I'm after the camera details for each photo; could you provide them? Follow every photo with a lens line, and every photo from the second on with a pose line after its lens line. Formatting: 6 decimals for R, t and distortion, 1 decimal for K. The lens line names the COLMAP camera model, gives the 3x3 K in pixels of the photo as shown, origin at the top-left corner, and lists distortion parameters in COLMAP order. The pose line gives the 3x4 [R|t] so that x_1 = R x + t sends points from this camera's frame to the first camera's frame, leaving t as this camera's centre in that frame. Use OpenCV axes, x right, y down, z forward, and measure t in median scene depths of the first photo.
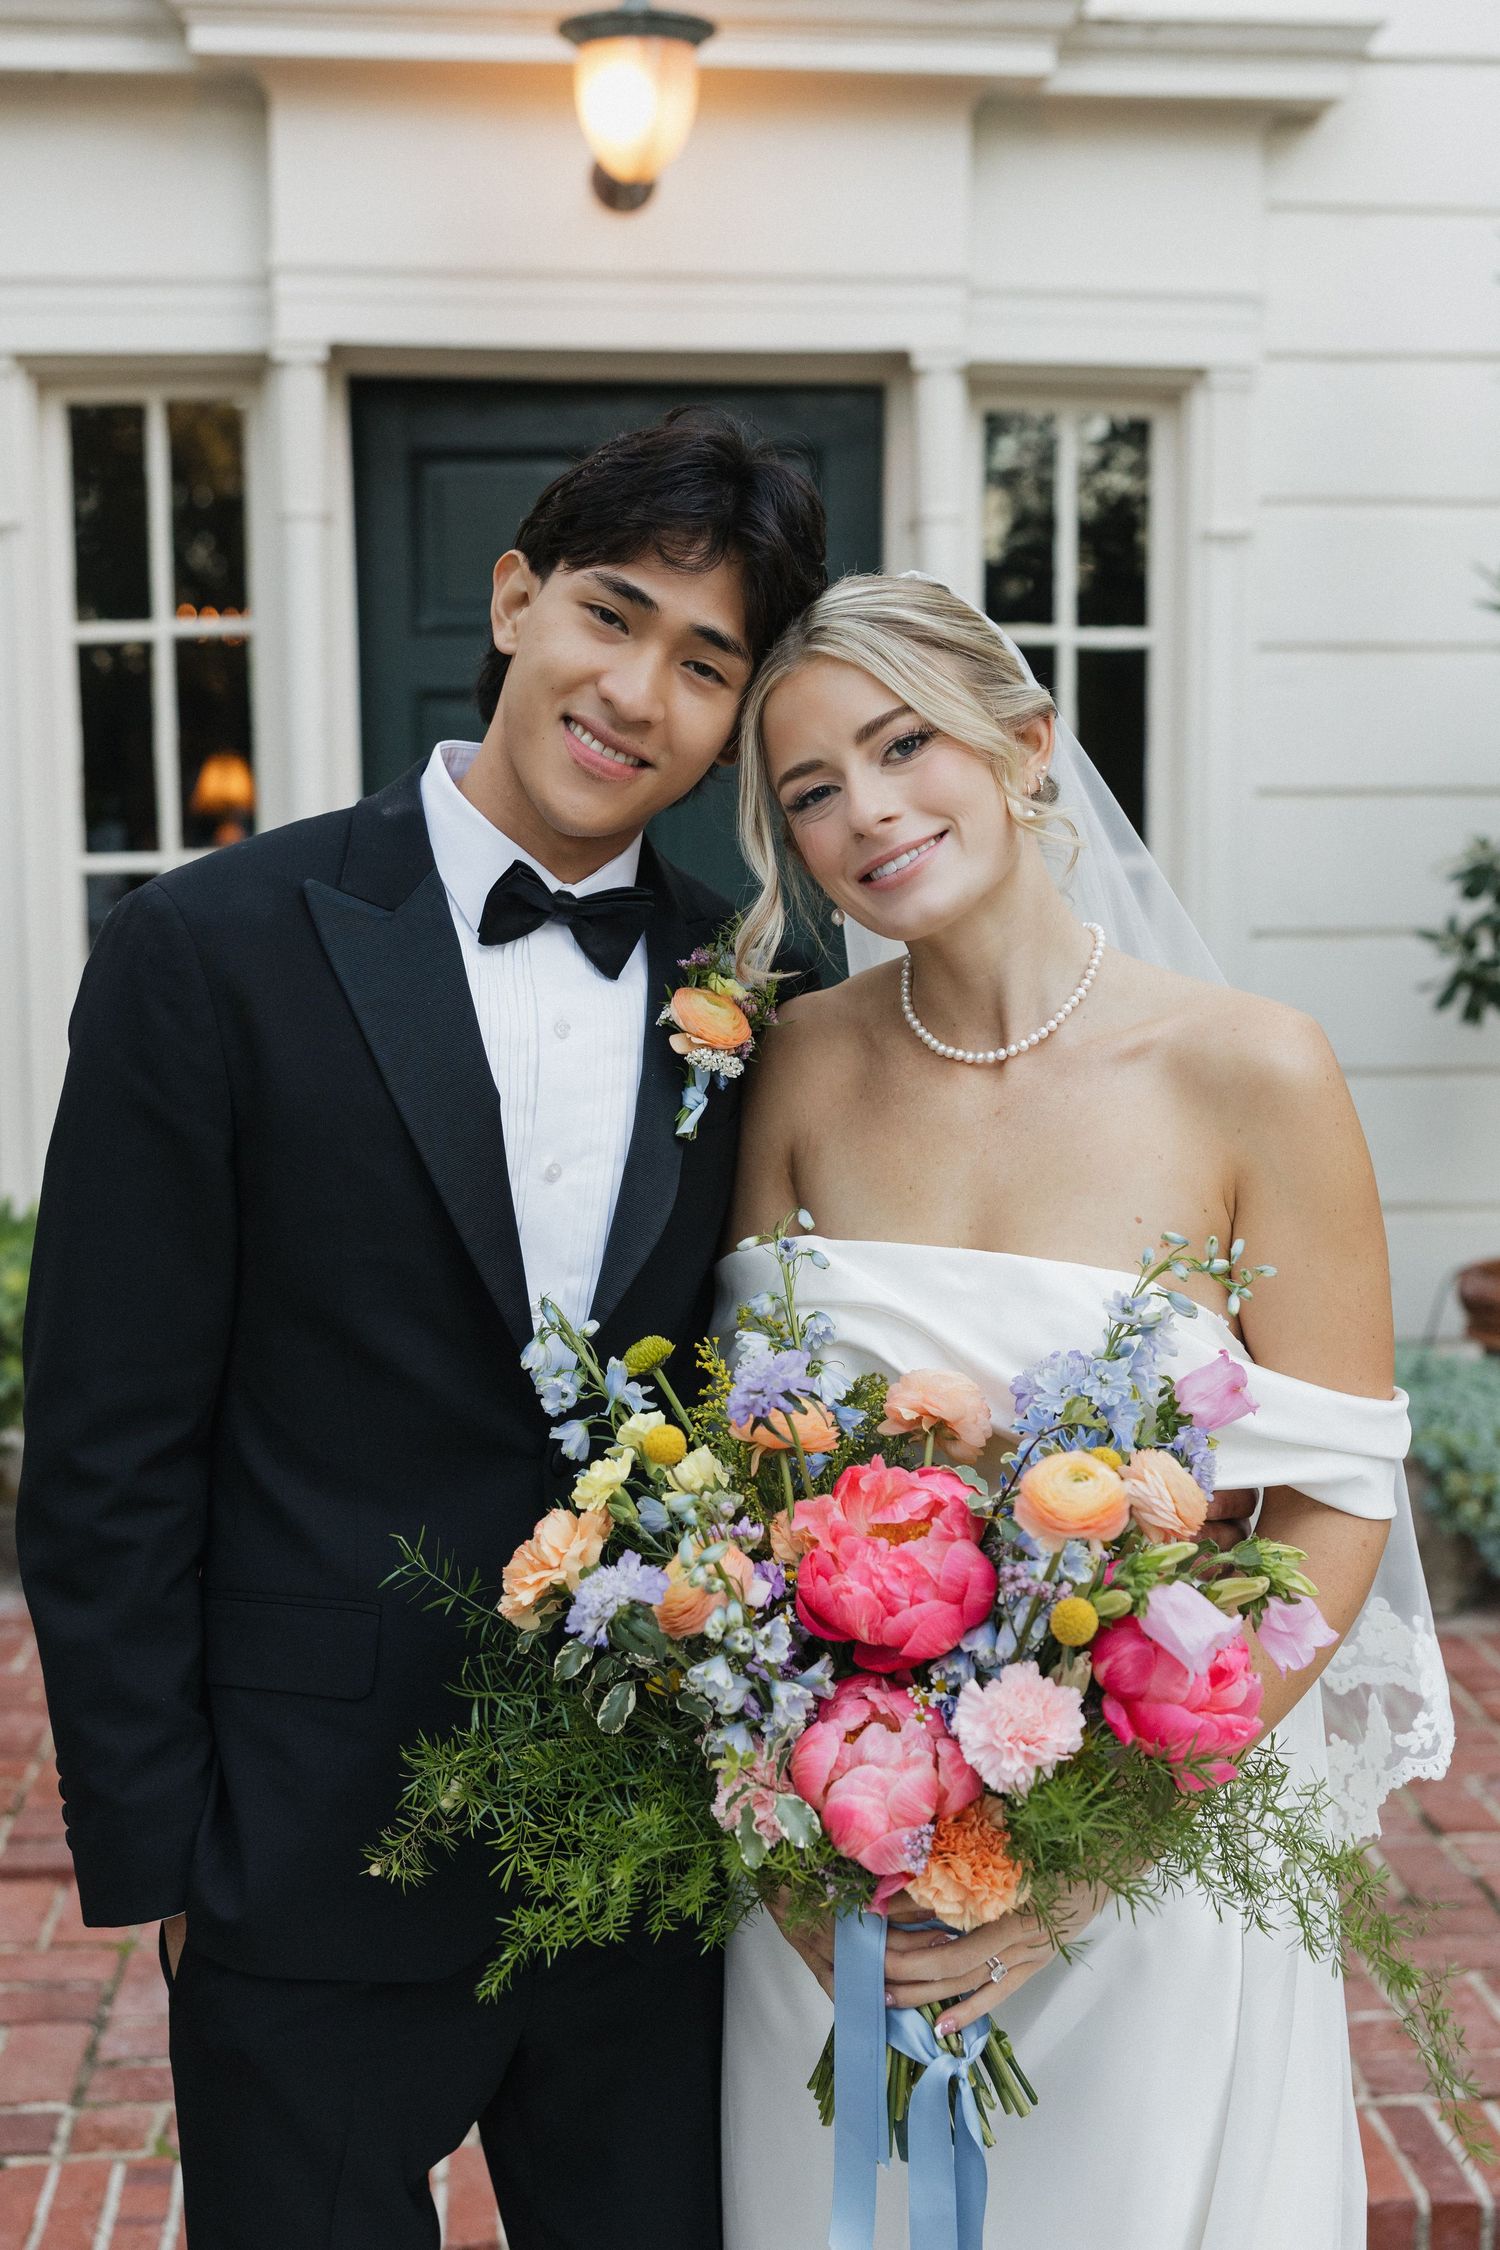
lens RADIAL K [[3324.0, 0, 750.0], [0, 3324.0, 1125.0], [0, 0, 1]] dist [0.048184, 0.071847]
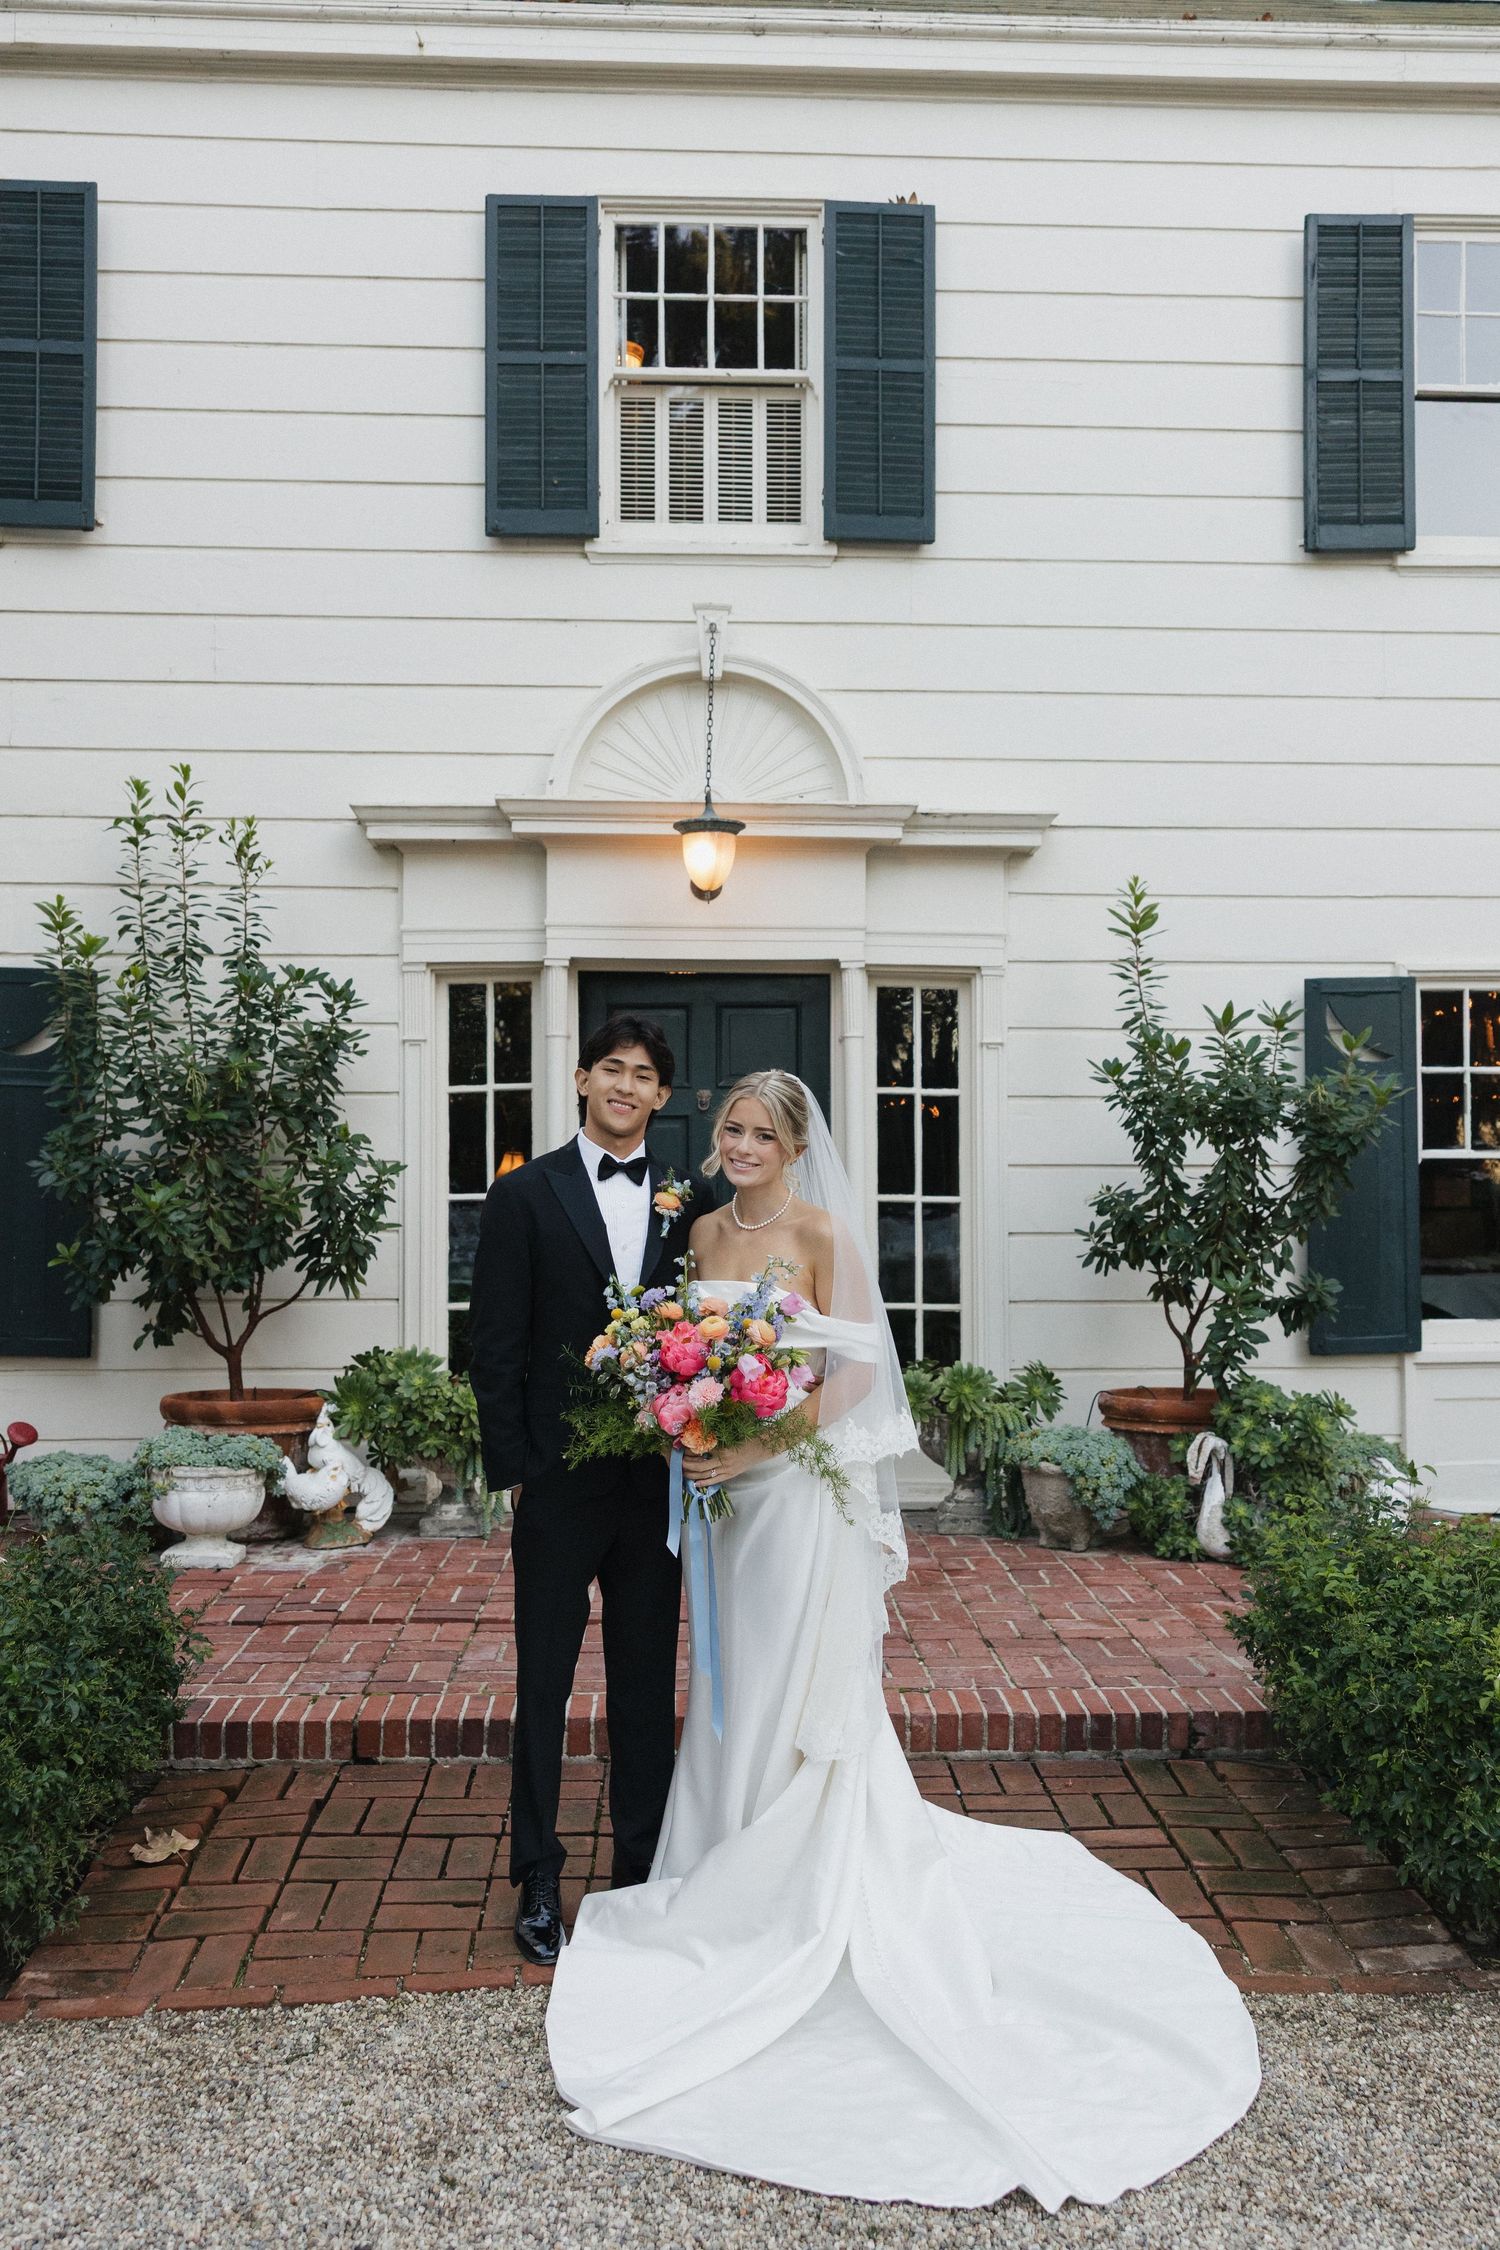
lens RADIAL K [[2328.2, 0, 750.0], [0, 2328.2, 1125.0], [0, 0, 1]] dist [0.007748, 0.016728]
pose [[0.998657, 0.004881, -0.051579, 0.070368], [-0.011728, 0.991007, -0.133297, 0.075783], [0.050465, 0.133723, 0.989733, -0.485845]]
